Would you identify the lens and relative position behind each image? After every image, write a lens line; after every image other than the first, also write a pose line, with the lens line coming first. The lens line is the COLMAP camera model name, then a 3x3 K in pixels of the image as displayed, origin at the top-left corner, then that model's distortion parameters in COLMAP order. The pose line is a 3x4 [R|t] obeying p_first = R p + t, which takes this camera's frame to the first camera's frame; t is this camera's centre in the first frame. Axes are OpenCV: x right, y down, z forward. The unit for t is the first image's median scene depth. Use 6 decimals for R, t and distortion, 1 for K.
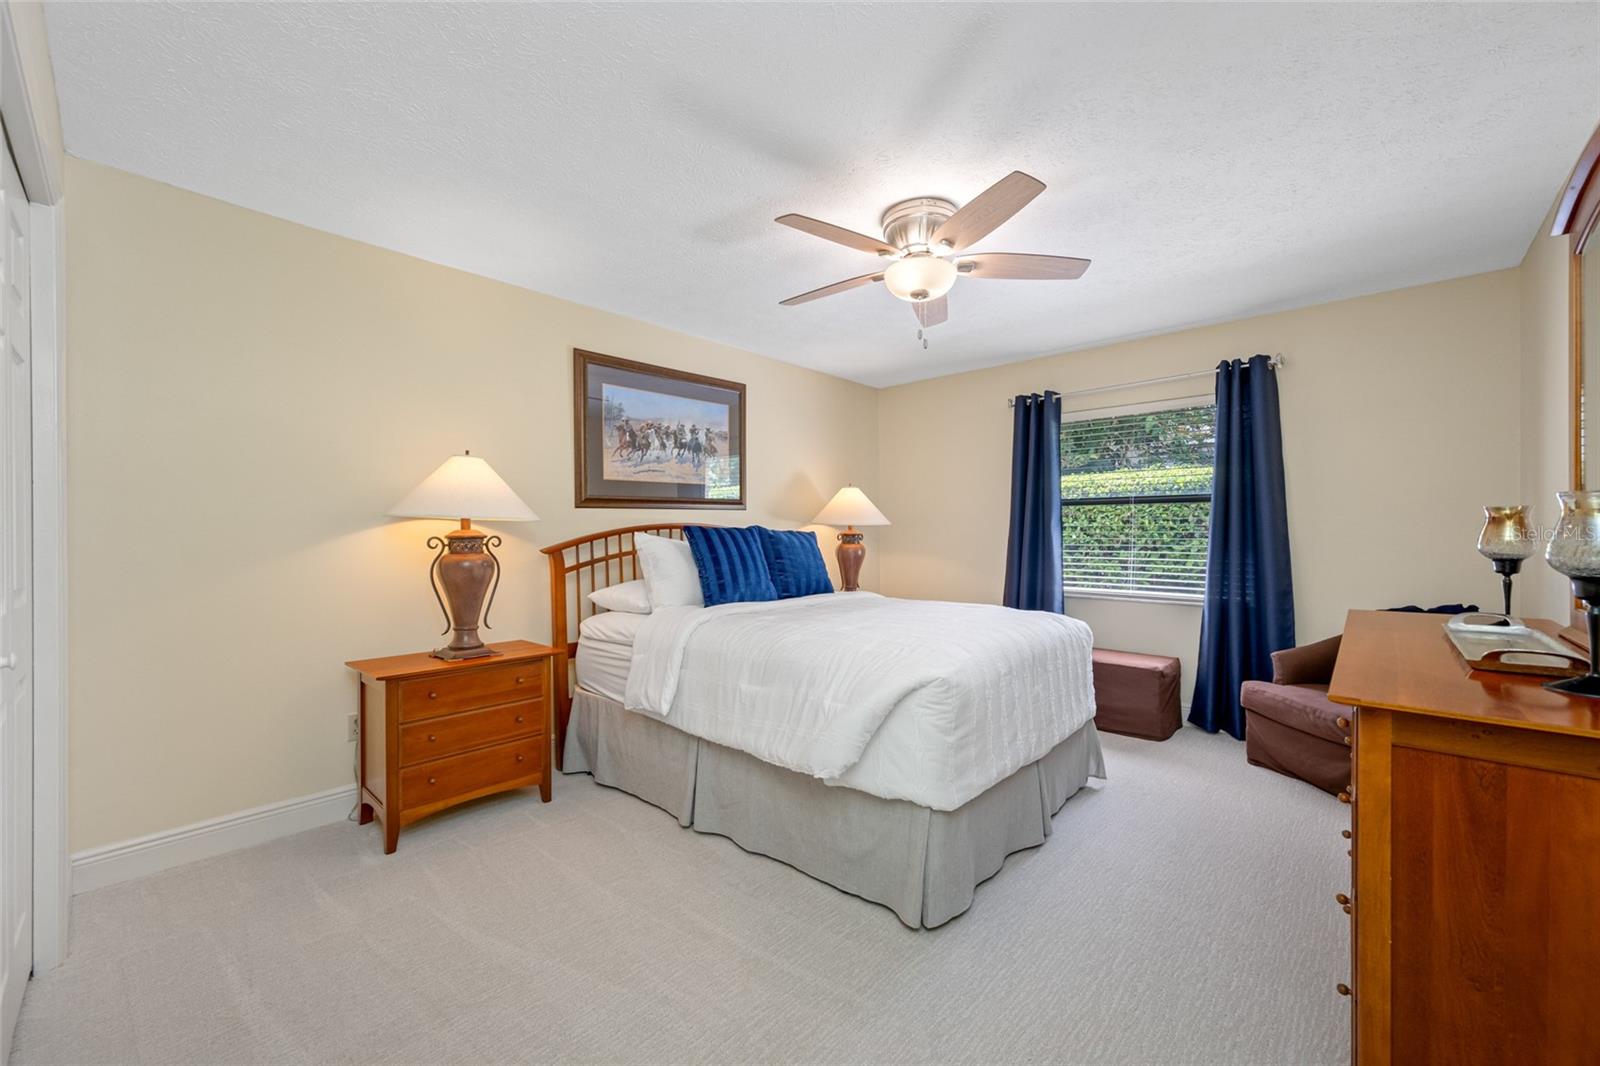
lens RADIAL K [[636.9, 0, 802.2], [0, 636.9, 528.1], [0, 0, 1]] dist [0.000815, 0.000385]
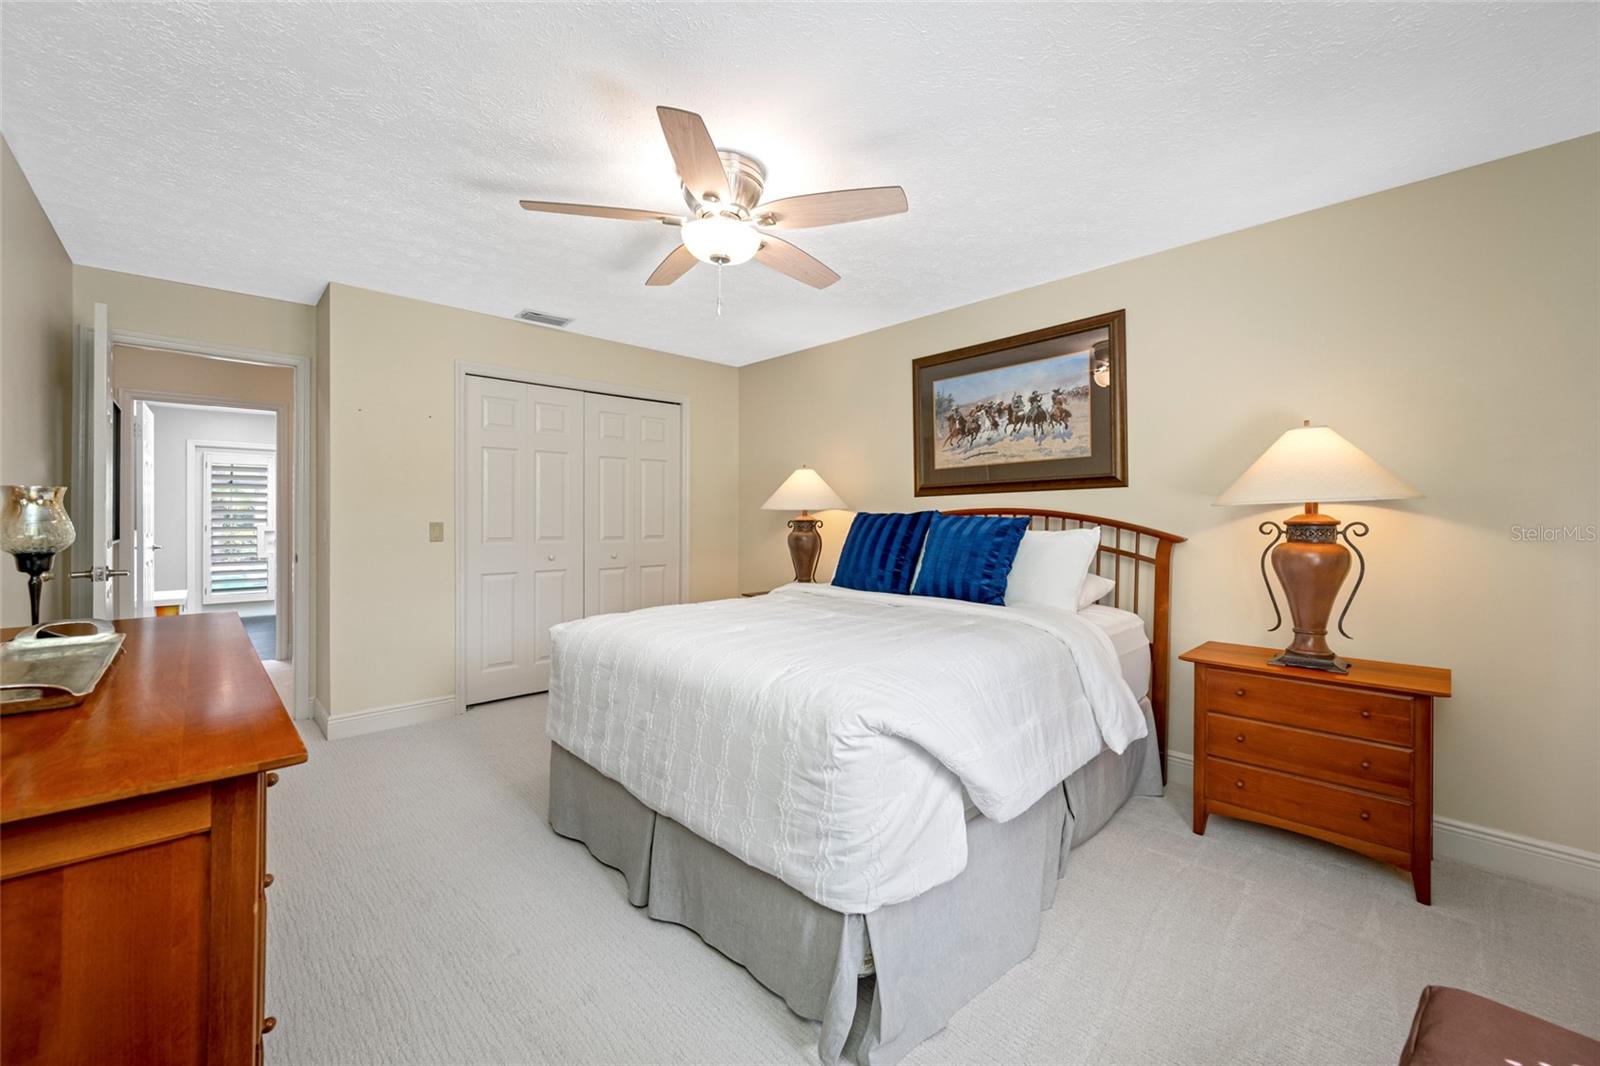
lens RADIAL K [[636.9, 0, 802.2], [0, 636.9, 528.1], [0, 0, 1]] dist [0.000815, 0.000385]
pose [[-0.084657, 0.019613, -0.996217, 0.734504], [0.004956, 0.999802, 0.019263, 0.001925], [0.996398, -0.003306, -0.084737, 0.797628]]
